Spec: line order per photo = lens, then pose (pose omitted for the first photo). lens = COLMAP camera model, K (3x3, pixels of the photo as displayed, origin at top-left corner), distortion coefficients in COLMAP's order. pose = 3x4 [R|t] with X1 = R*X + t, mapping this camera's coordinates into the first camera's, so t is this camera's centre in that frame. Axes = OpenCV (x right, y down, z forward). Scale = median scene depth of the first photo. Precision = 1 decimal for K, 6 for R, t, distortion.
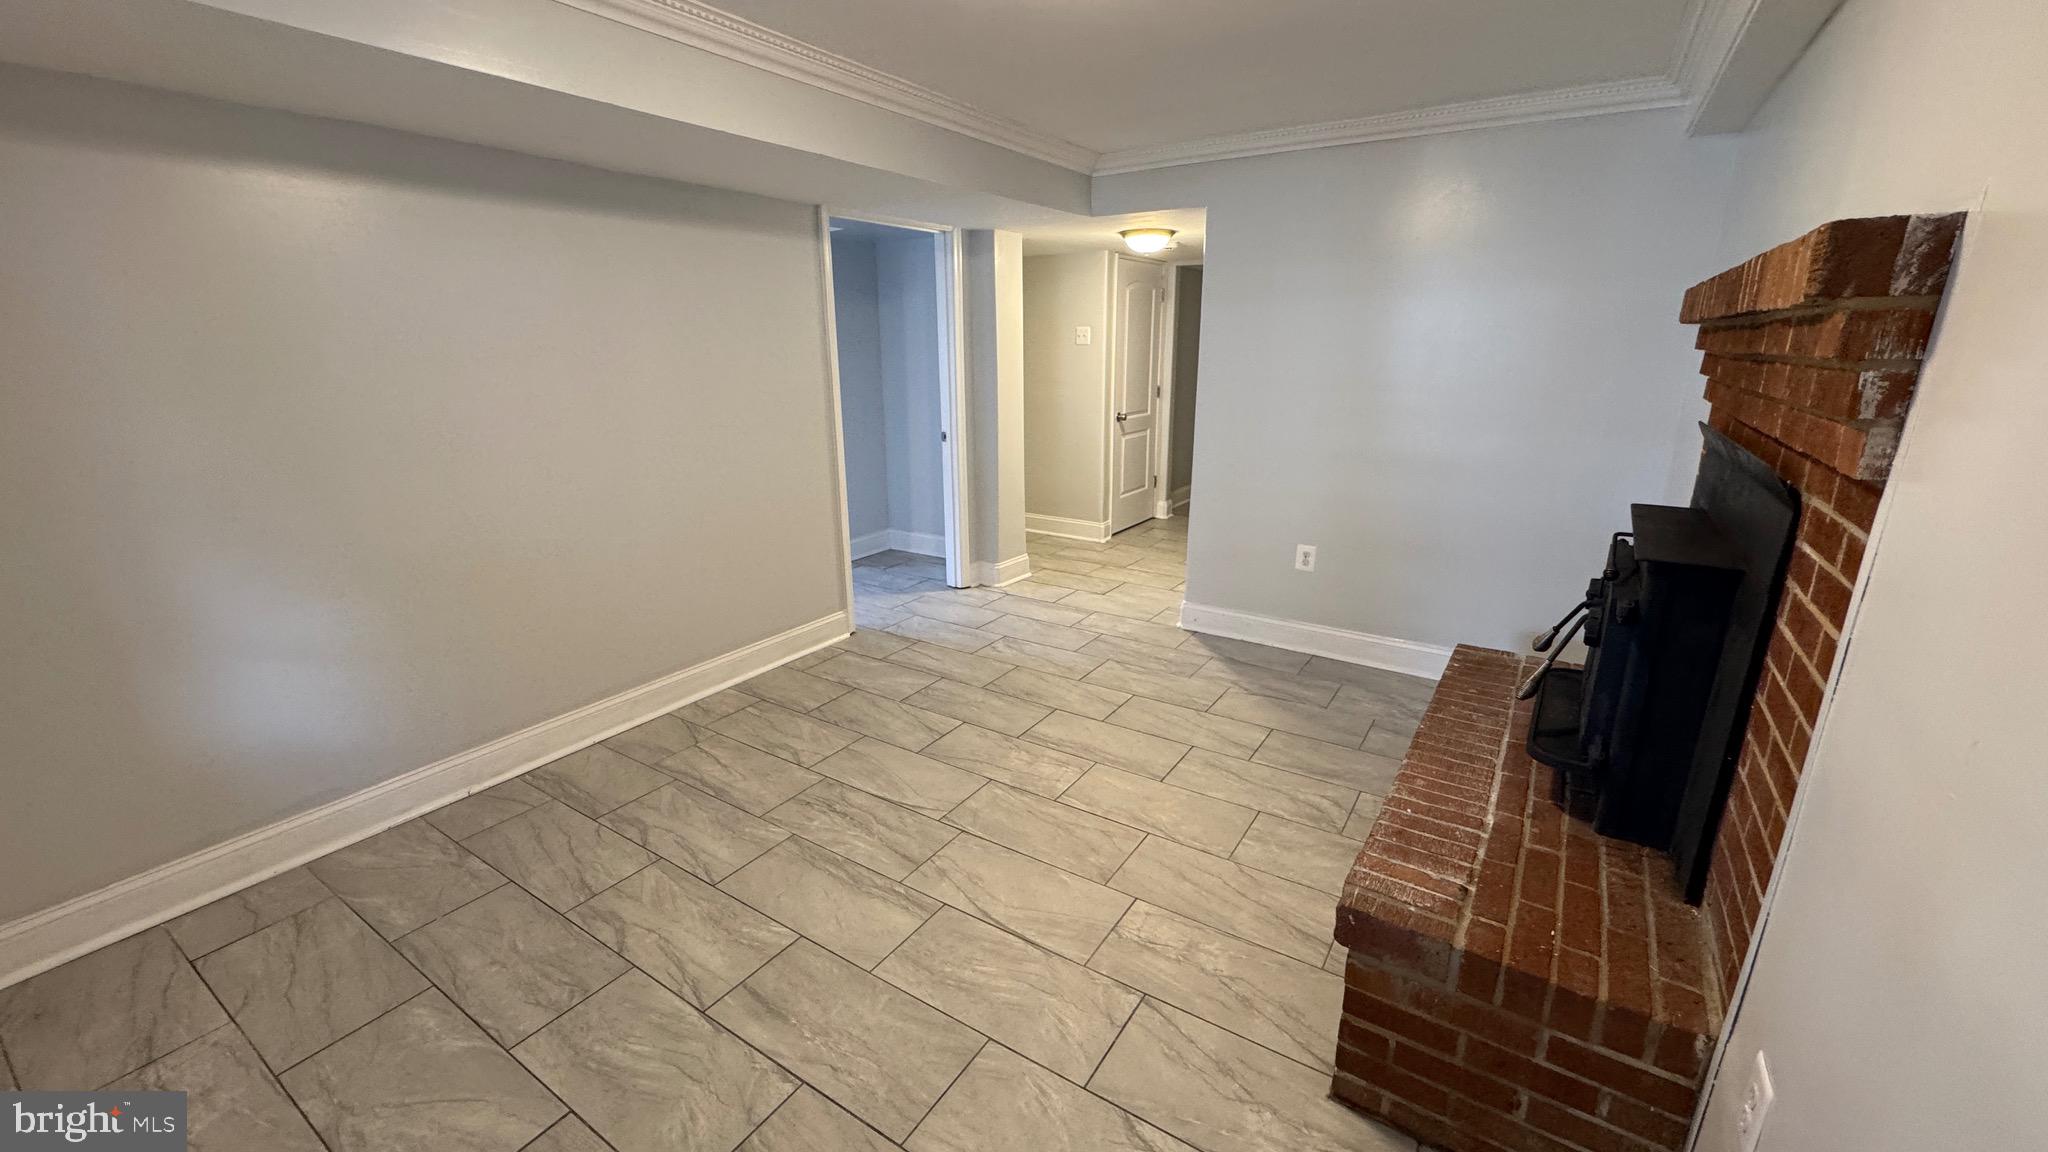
lens RADIAL K [[819.5, 0, 1017.8], [0, 819.5, 582.3], [0, 0, 1]] dist [-0.003235, -0.000681]
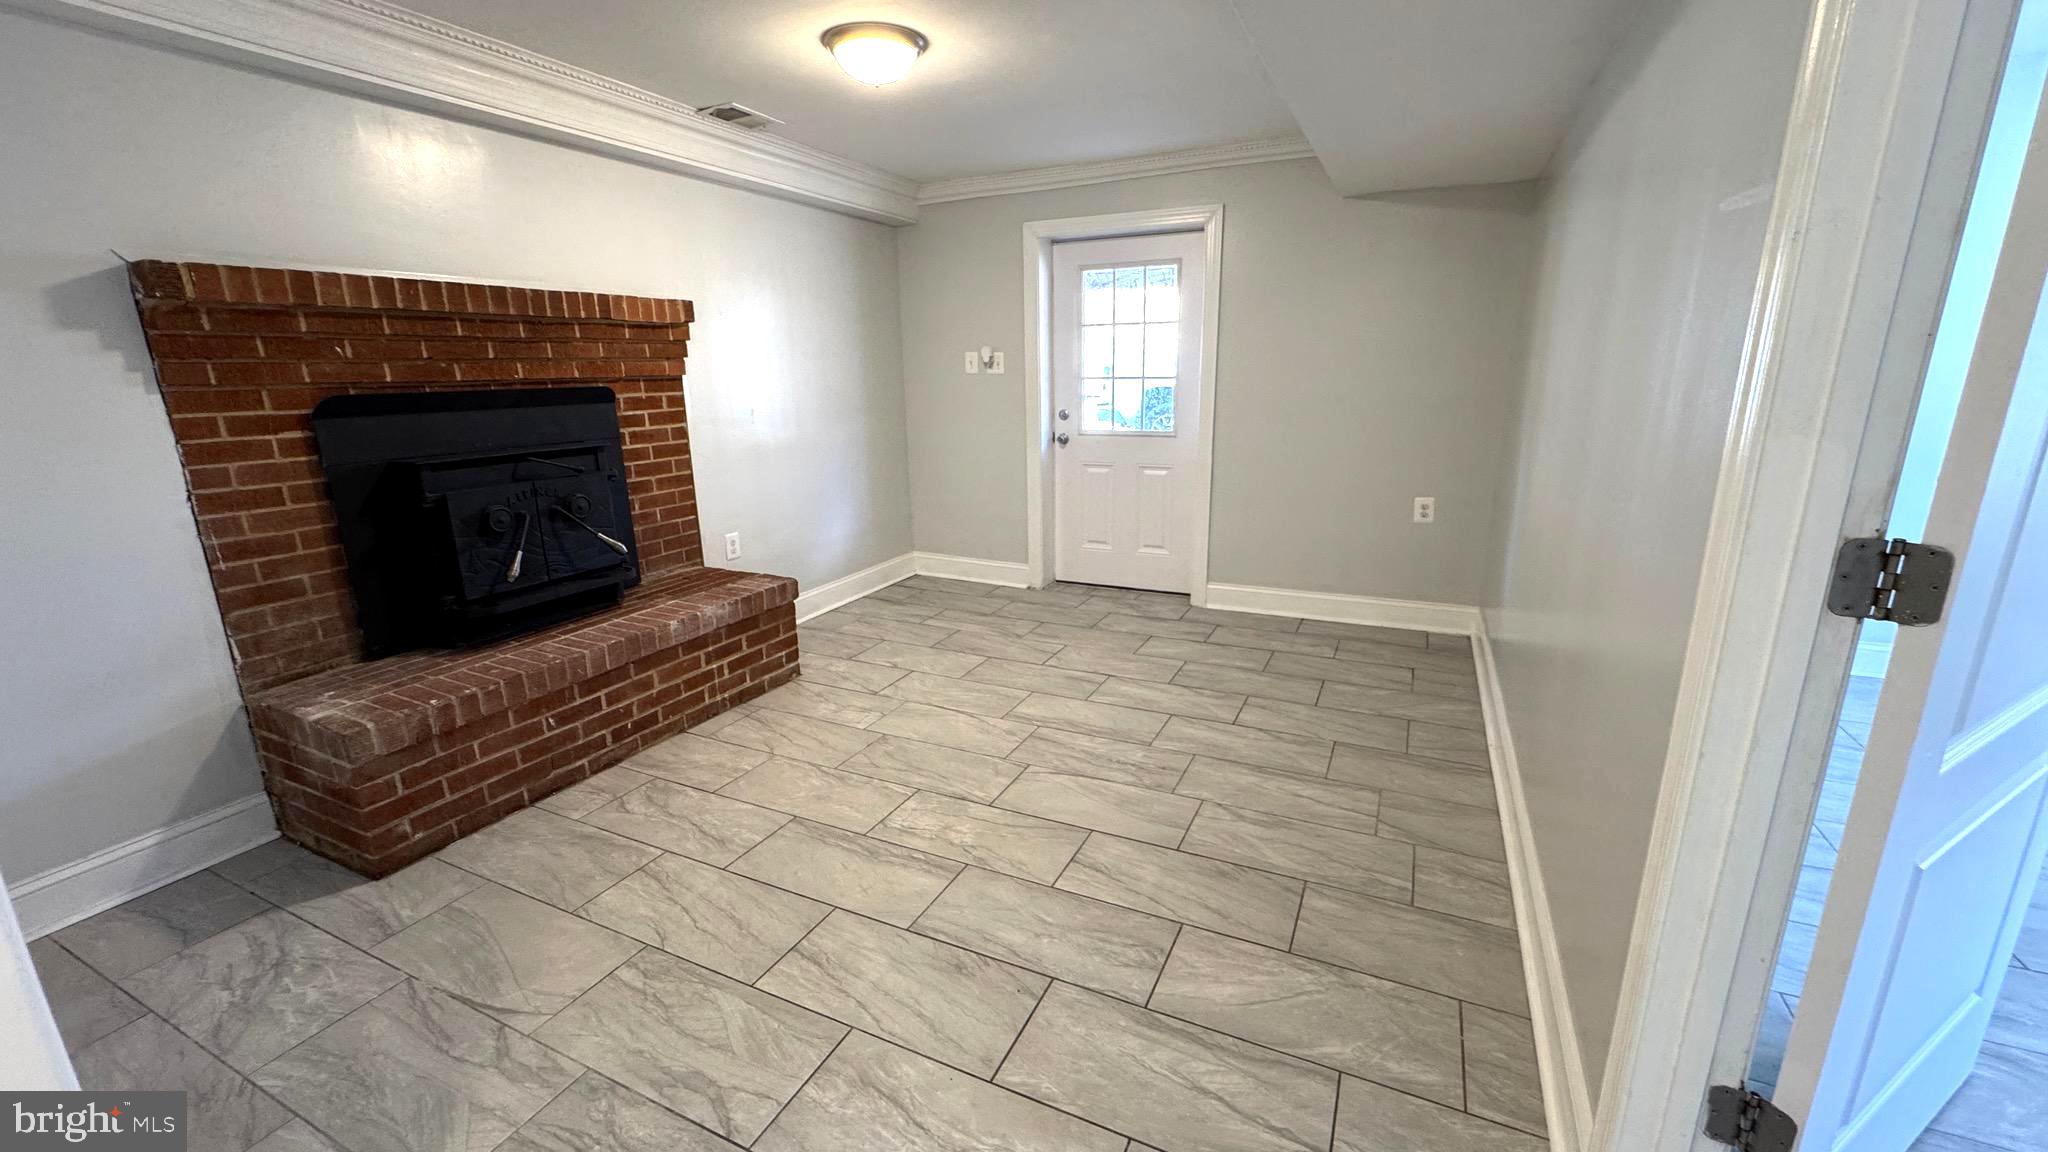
lens RADIAL K [[819.5, 0, 1020.6], [0, 819.5, 577.0], [0, 0, 1]] dist [-0.003235, -0.000681]
pose [[-0.991175, 0.048827, -0.123239, 0.034849], [-0.021420, 0.858477, 0.512405, -0.458579], [0.130817, 0.510523, -0.849855, 1.748197]]
